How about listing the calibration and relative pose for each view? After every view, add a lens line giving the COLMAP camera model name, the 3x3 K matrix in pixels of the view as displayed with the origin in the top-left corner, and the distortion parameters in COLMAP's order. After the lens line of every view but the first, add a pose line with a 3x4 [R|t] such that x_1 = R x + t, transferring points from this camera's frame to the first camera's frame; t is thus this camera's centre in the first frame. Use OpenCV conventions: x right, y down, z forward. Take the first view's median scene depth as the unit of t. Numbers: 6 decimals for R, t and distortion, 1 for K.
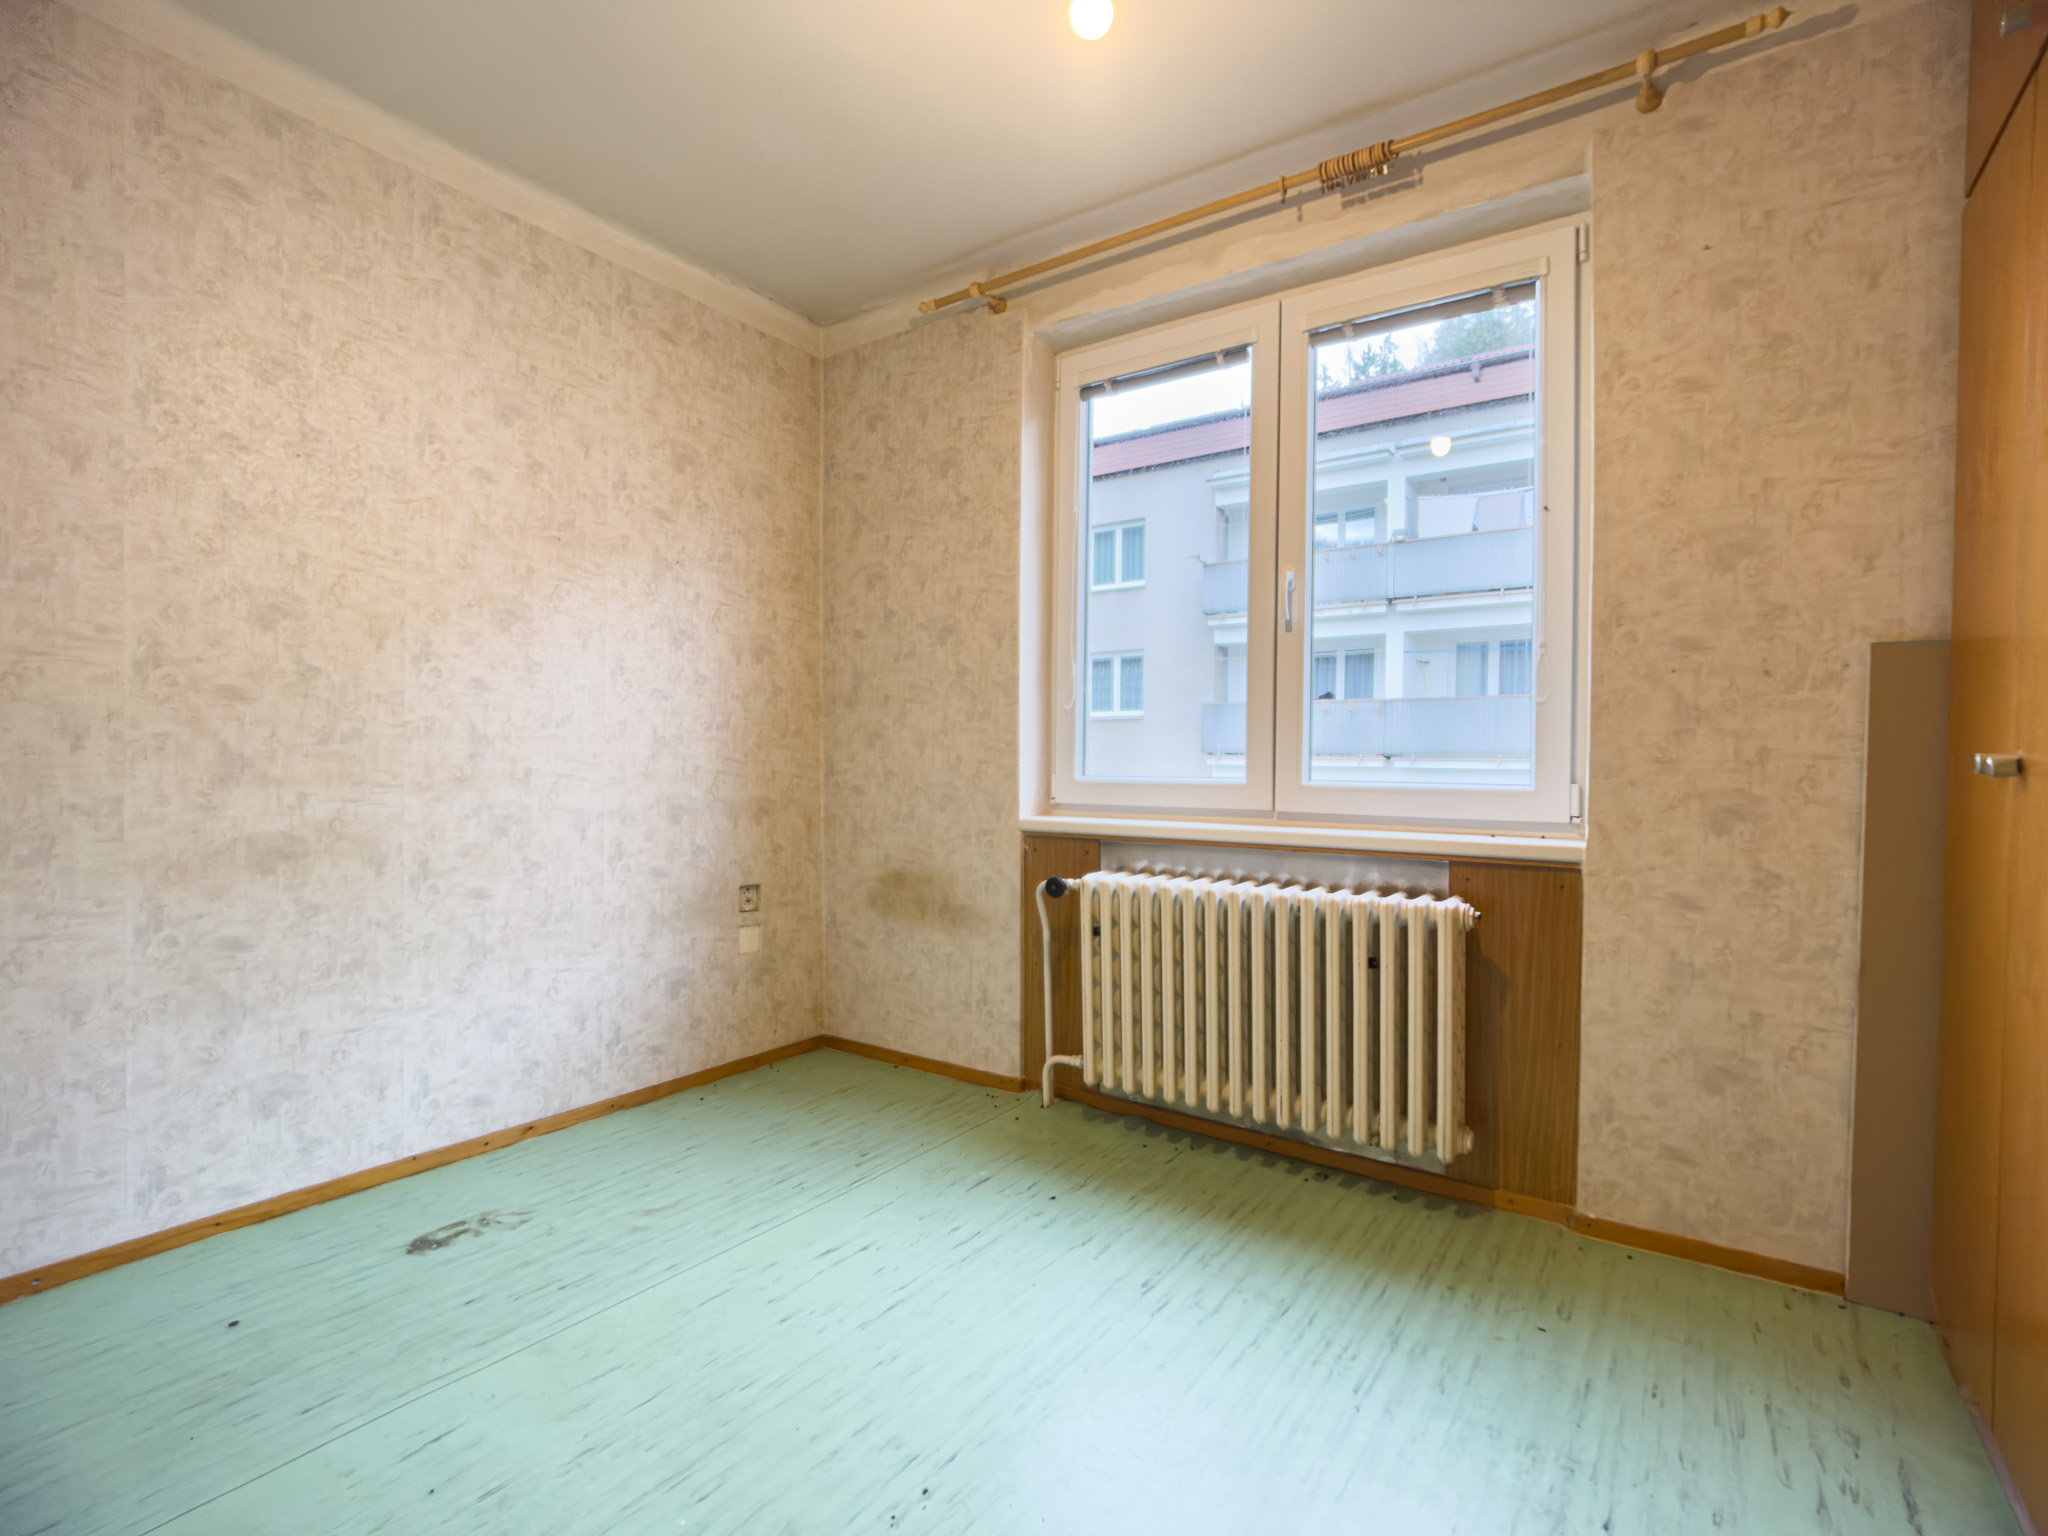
lens RADIAL K [[992.2, 0, 1024.0], [0, 992.2, 768.0], [0, 0, 1]] dist [-0.003098, -0.000092]
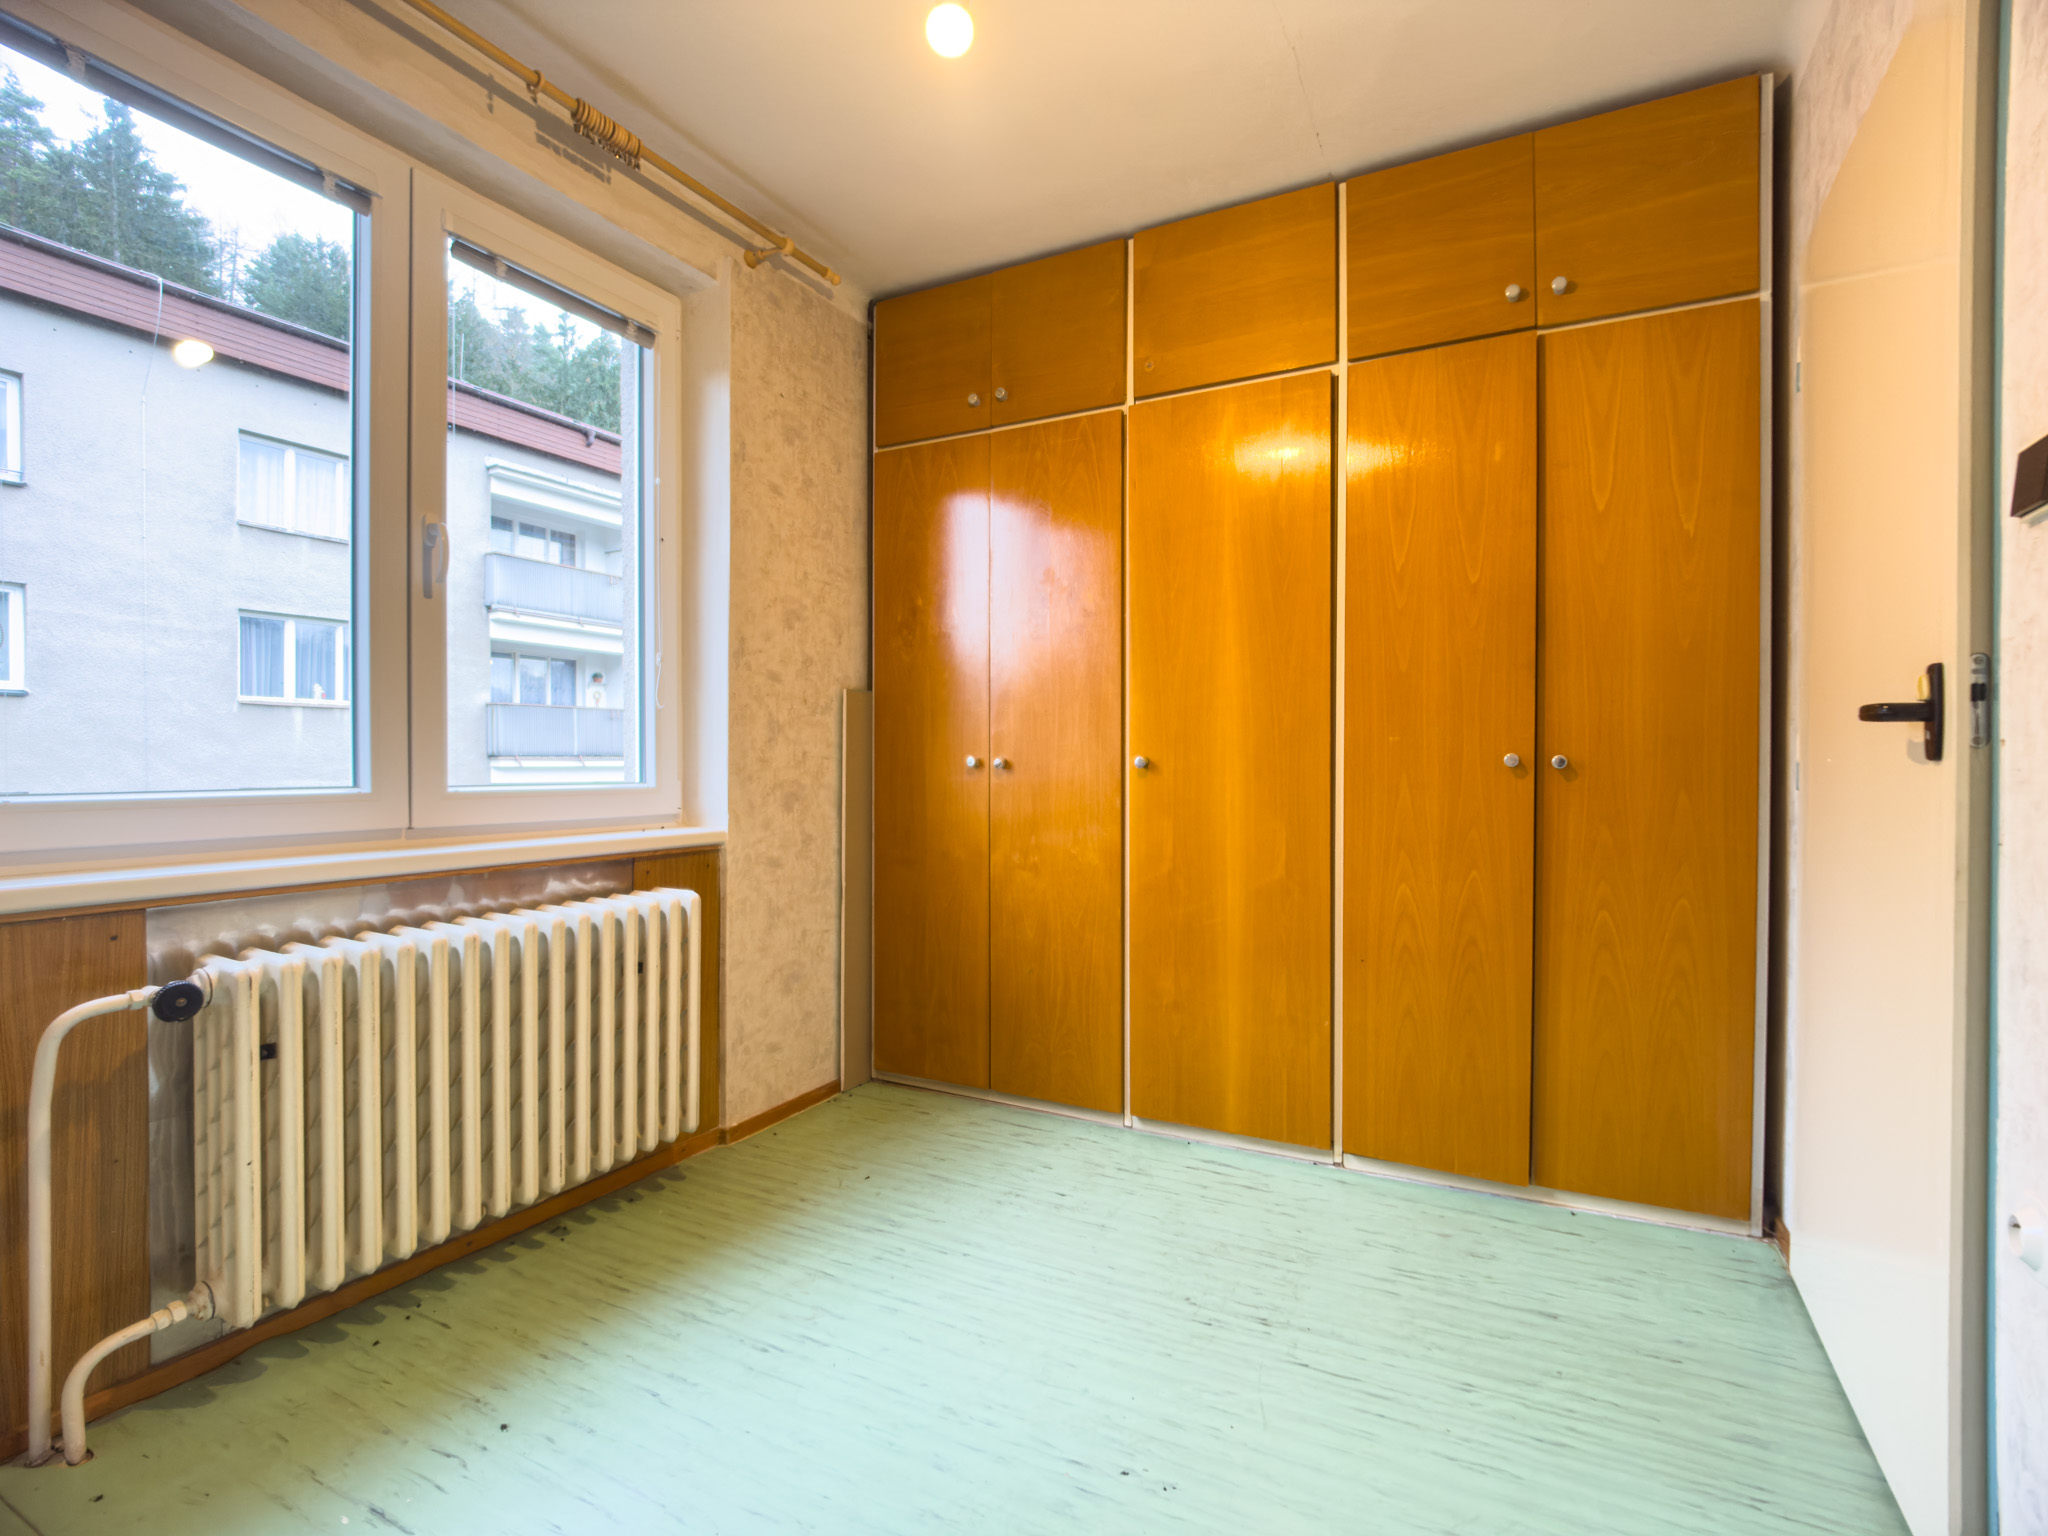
lens RADIAL K [[964.7, 0, 1039.4], [0, 964.7, 771.1], [0, 0, 1]] dist [-0.021236, 0.005770]
pose [[-0.116355, -0.015994, 0.993079, -0.678653], [0.010454, 0.999795, 0.017327, -0.011467], [-0.993153, 0.012398, -0.116164, 0.761792]]
